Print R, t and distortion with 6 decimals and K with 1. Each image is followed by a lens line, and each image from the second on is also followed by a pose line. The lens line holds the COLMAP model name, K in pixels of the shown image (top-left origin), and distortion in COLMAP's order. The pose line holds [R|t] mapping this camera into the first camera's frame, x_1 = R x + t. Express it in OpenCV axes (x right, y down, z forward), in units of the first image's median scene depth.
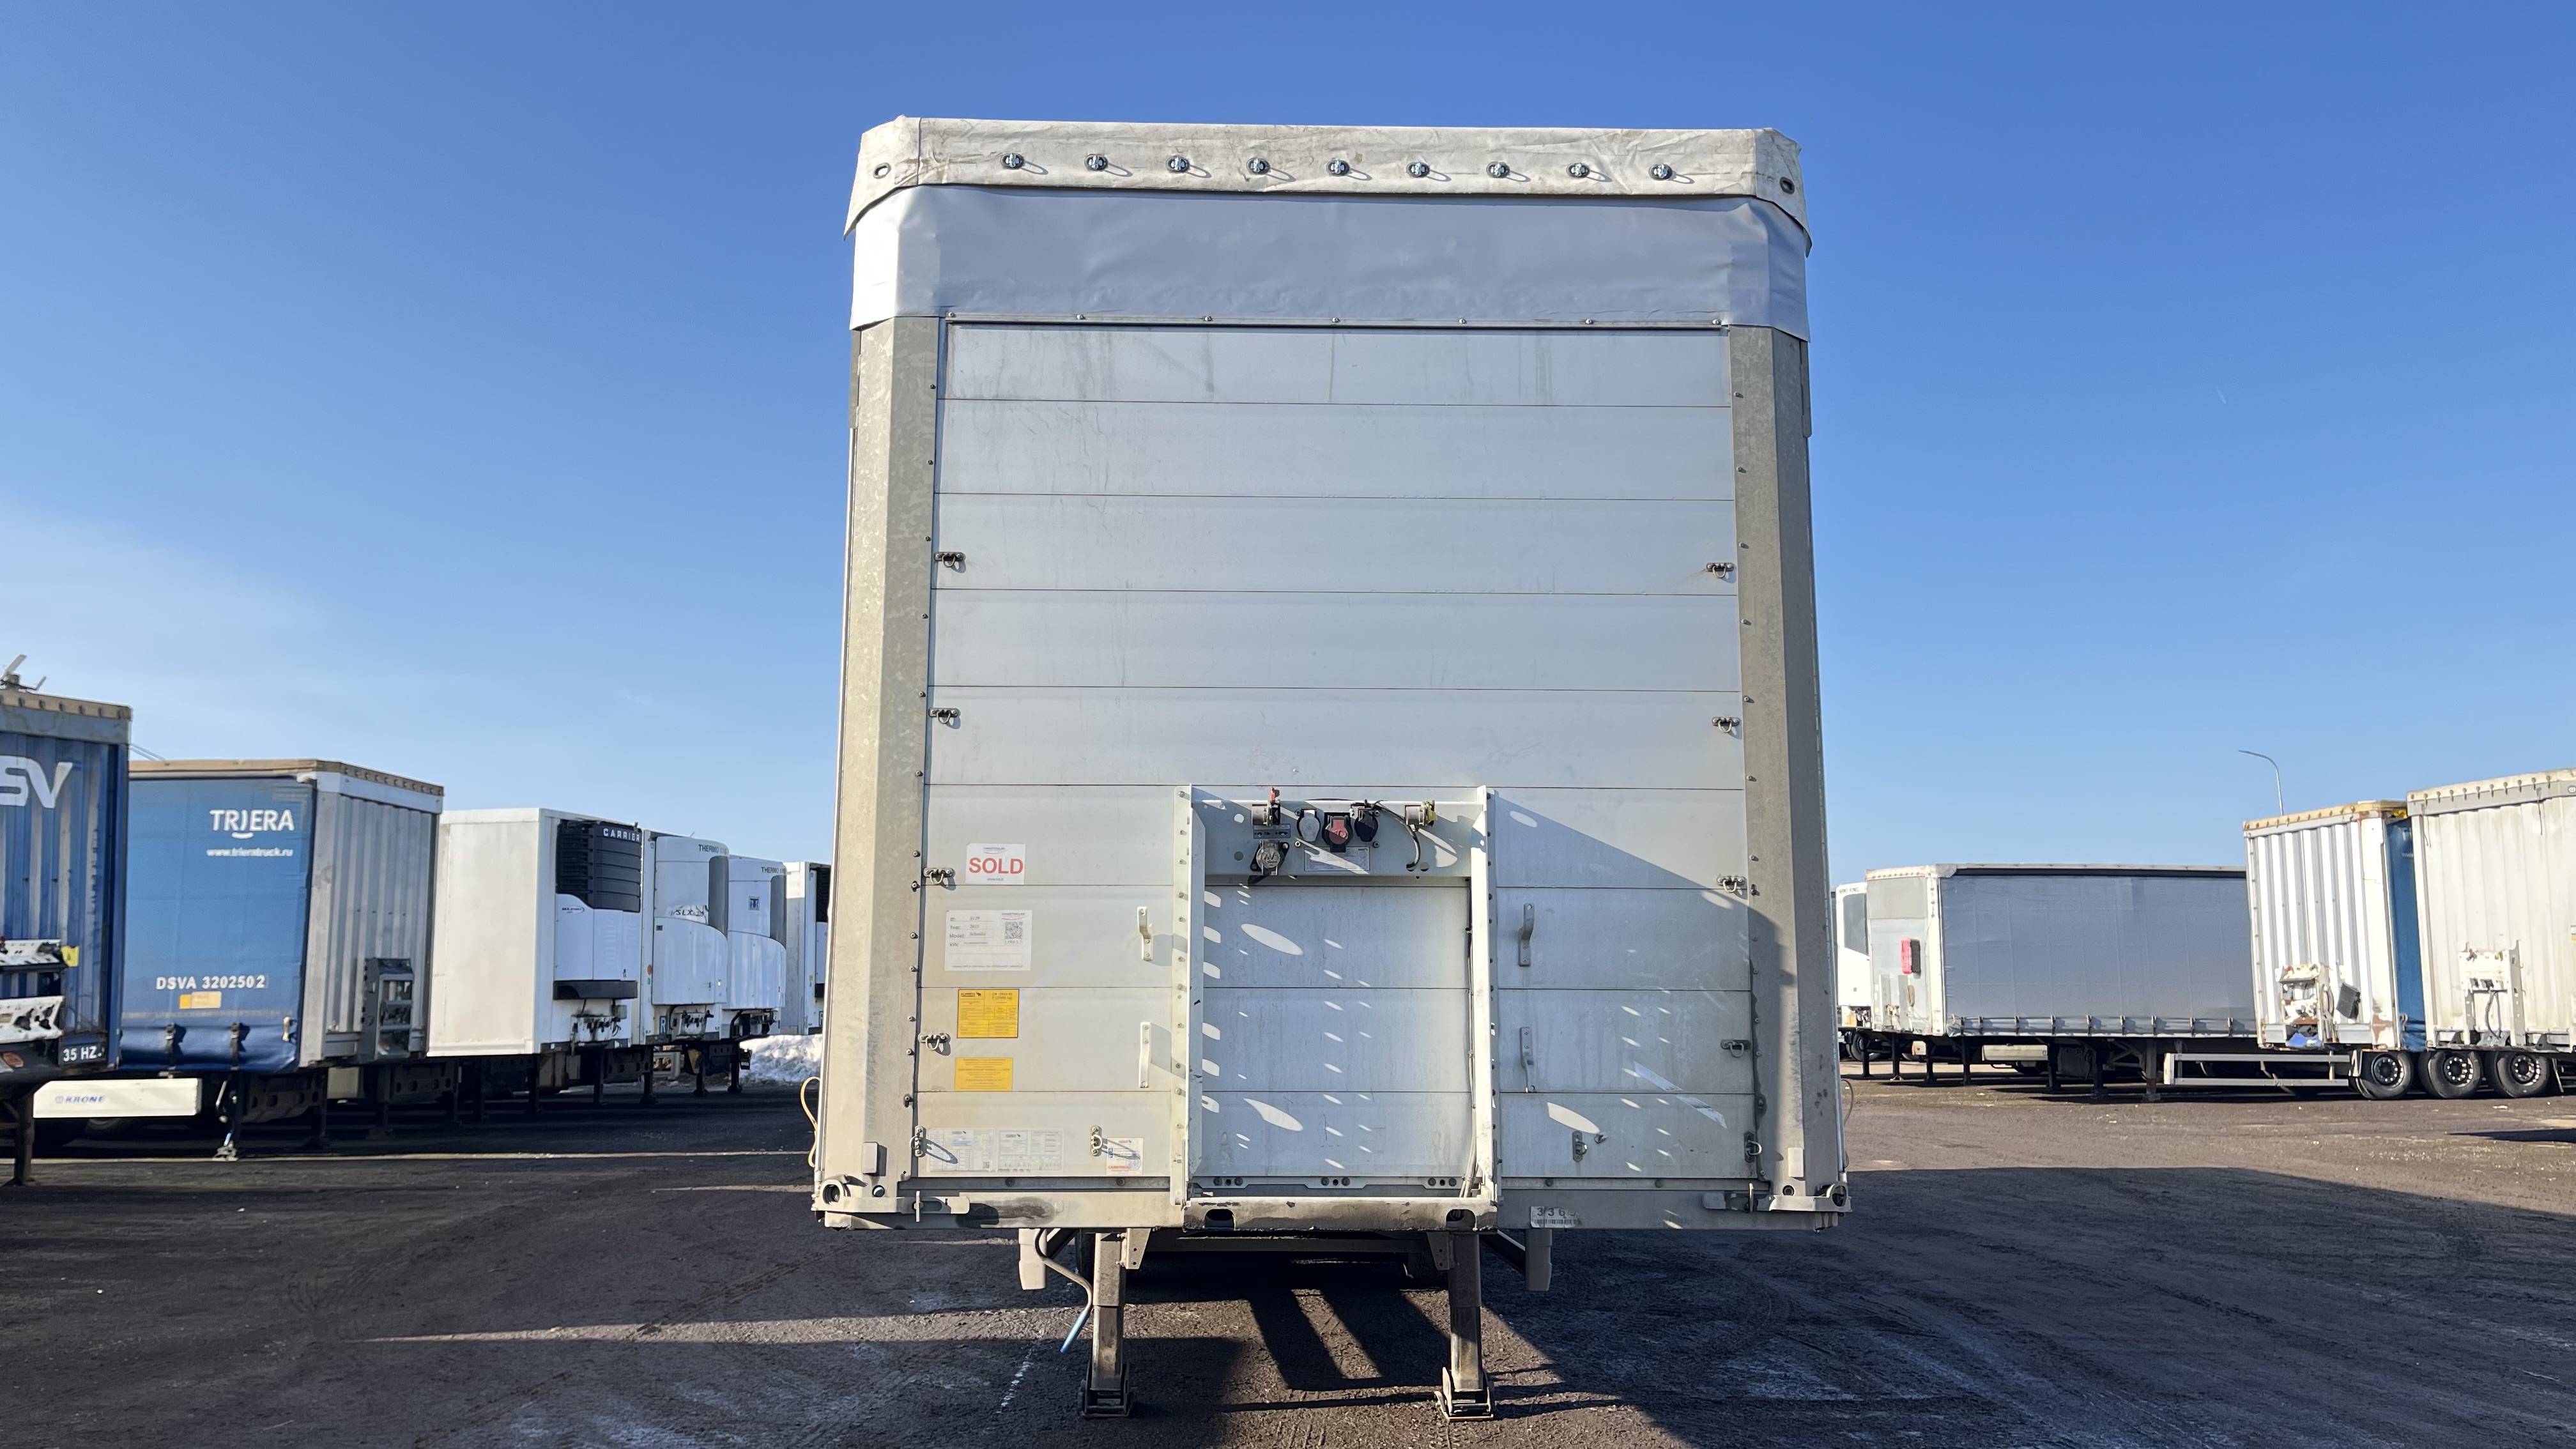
lens RADIAL K [[2003.5, 0, 1288.0], [0, 2003.5, 724.5], [0, 0, 1]] dist [0.106228, -0.145912]
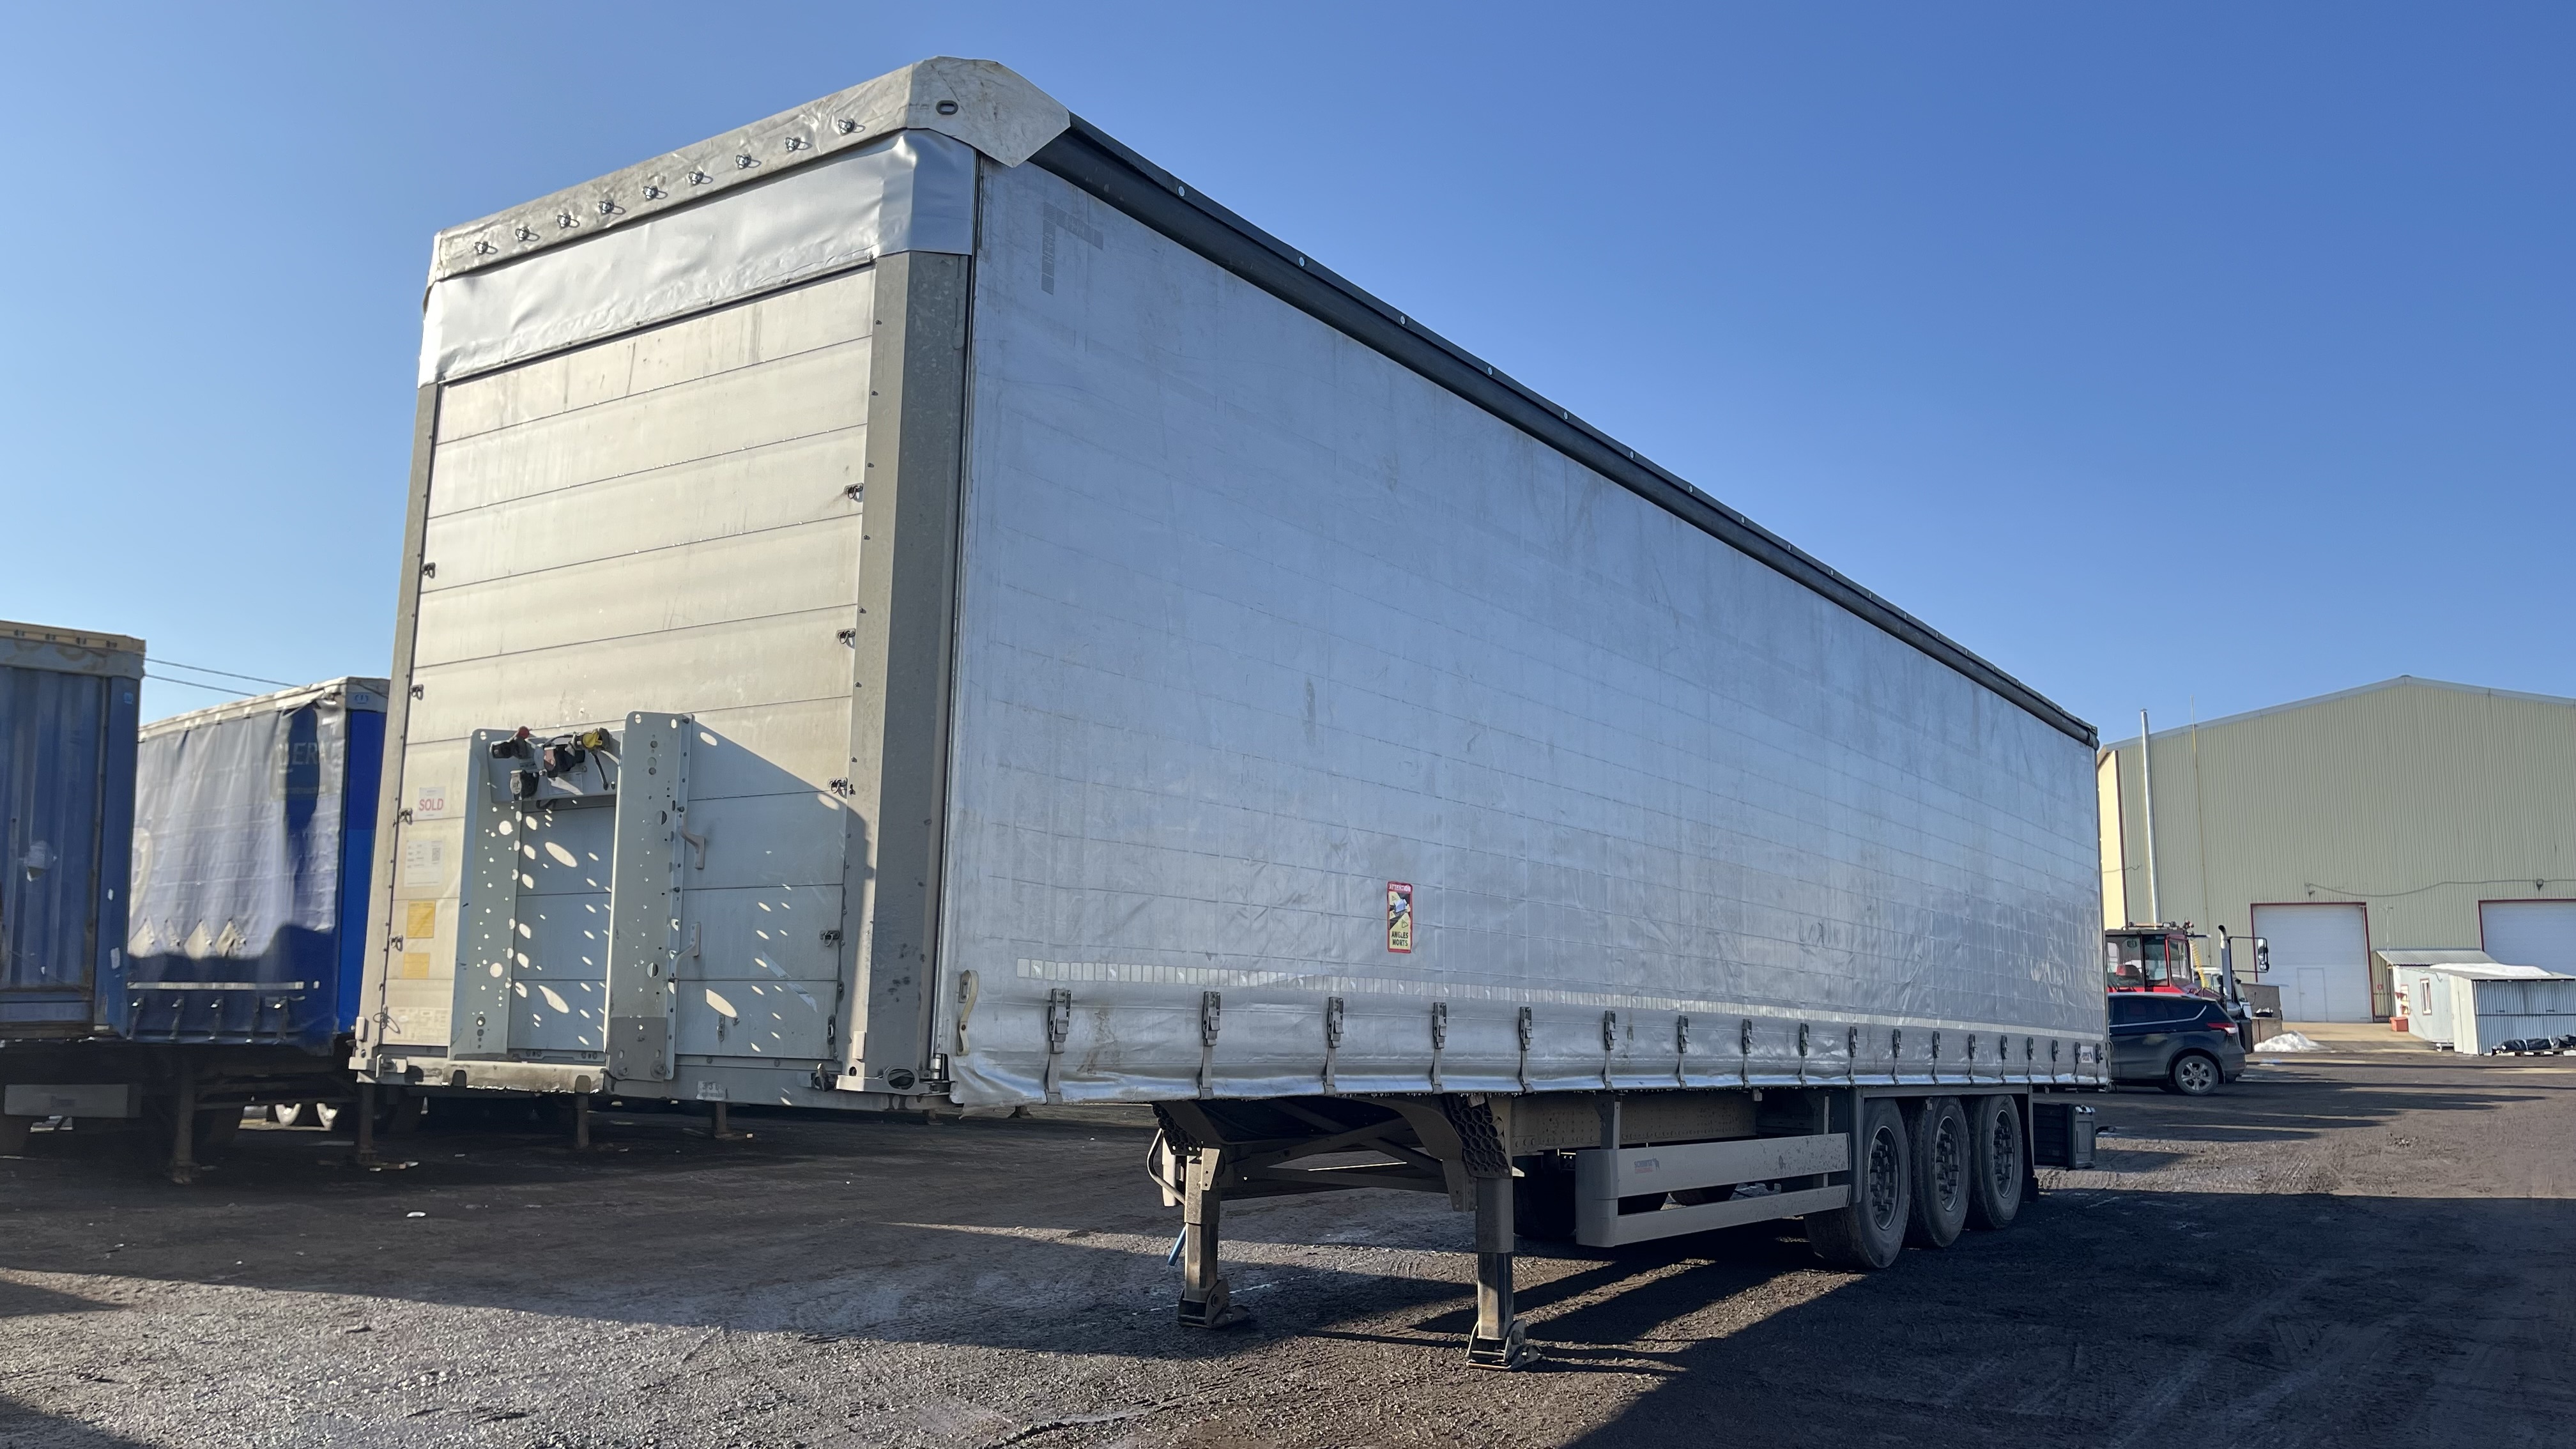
lens RADIAL K [[2003.5, 0, 1288.0], [0, 2003.5, 724.5], [0, 0, 1]] dist [0.106228, -0.145912]
pose [[0.790542, -0.075974, -0.607677, 1.058599], [0.072948, 0.996892, -0.029735, 0.096380], [0.608047, -0.020822, 0.793628, 0.303047]]
